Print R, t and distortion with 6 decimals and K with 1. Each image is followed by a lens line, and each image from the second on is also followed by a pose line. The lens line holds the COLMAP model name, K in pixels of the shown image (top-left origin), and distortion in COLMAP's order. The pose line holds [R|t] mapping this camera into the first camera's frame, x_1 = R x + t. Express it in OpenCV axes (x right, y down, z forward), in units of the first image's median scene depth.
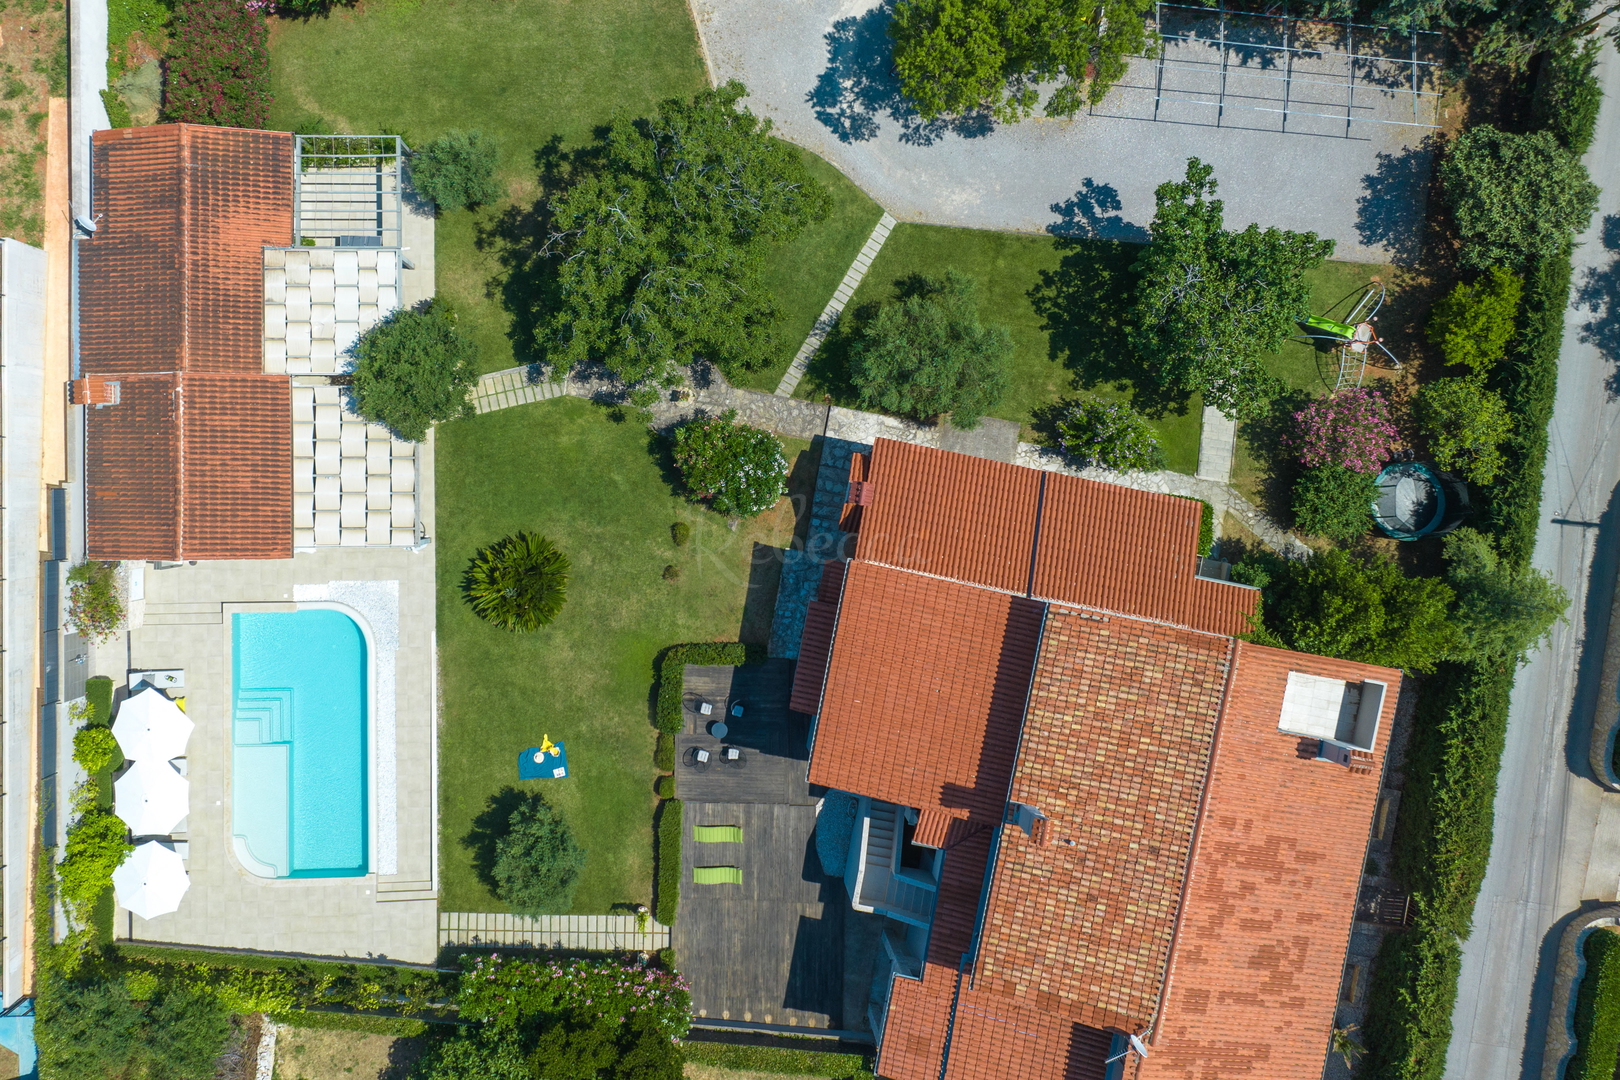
lens RADIAL K [[1147.5, 0, 794.0], [0, 1147.5, 542.2], [0, 0, 1]] dist [0.013467, -0.007024]
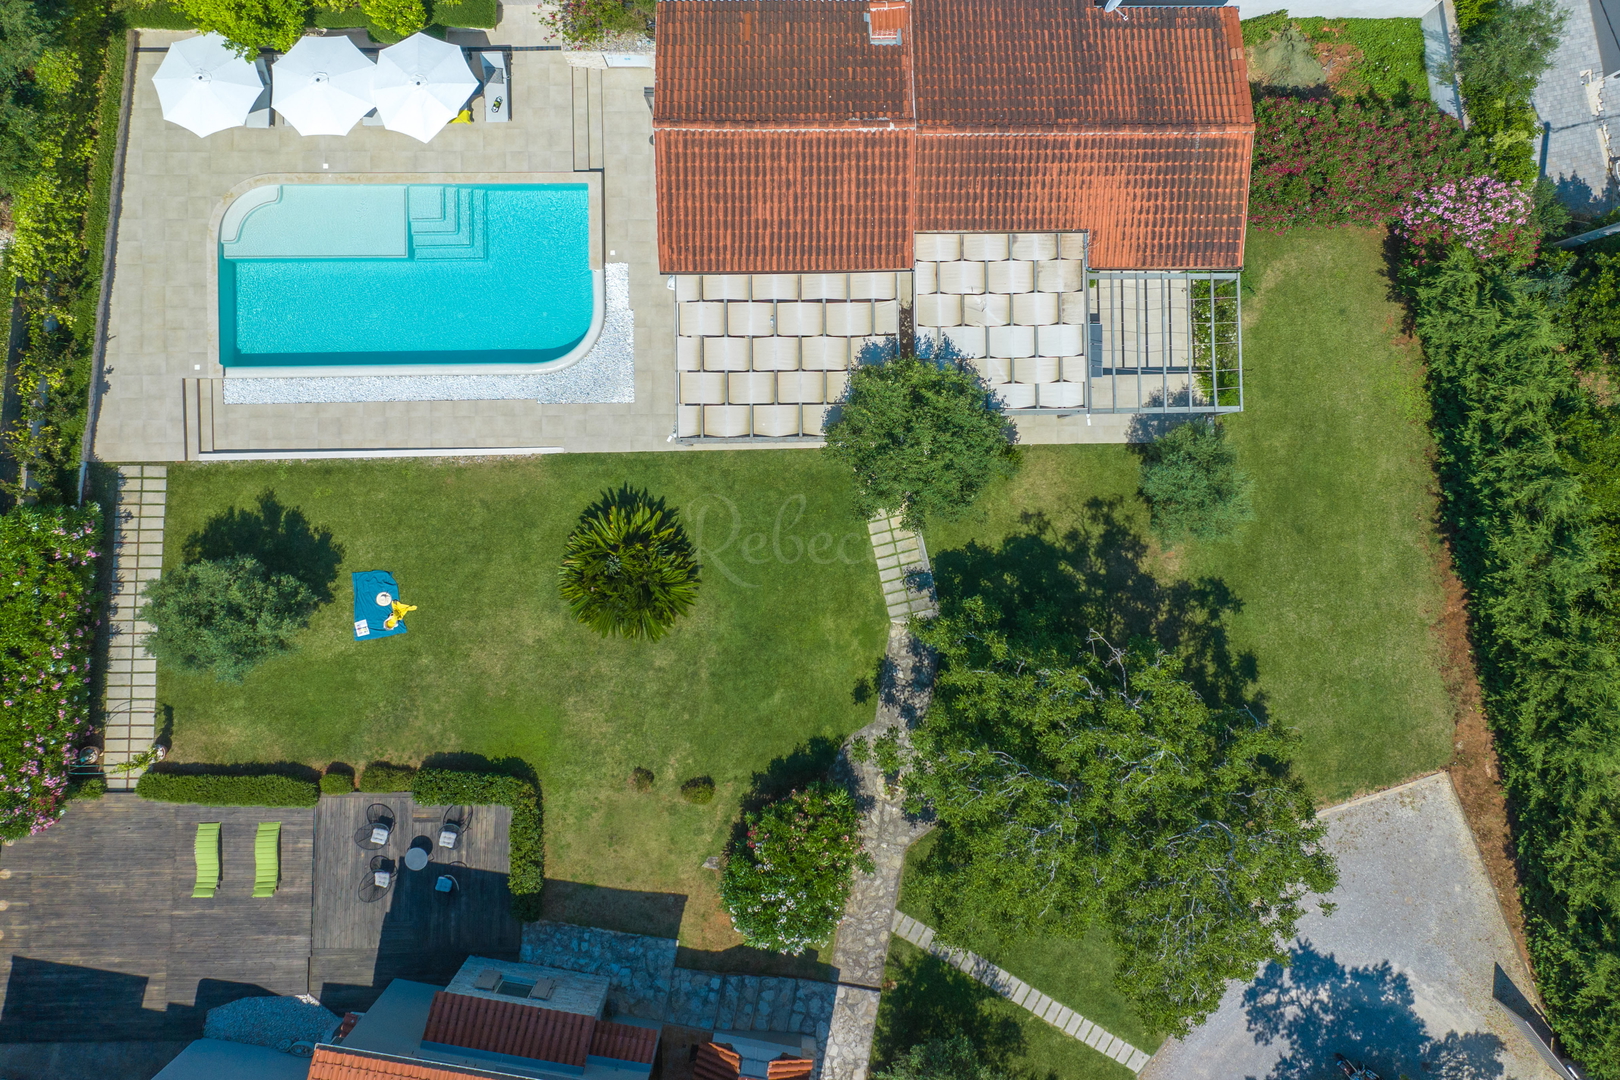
lens RADIAL K [[1147.5, 0, 774.5], [0, 1147.5, 490.8], [0, 0, 1]] dist [0.013467, -0.007024]
pose [[0.003809, 0.997754, -0.066882, -0.241848], [-0.999832, 0.002601, -0.018141, -0.042827], [-0.017926, 0.066940, 0.997596, 0.278666]]
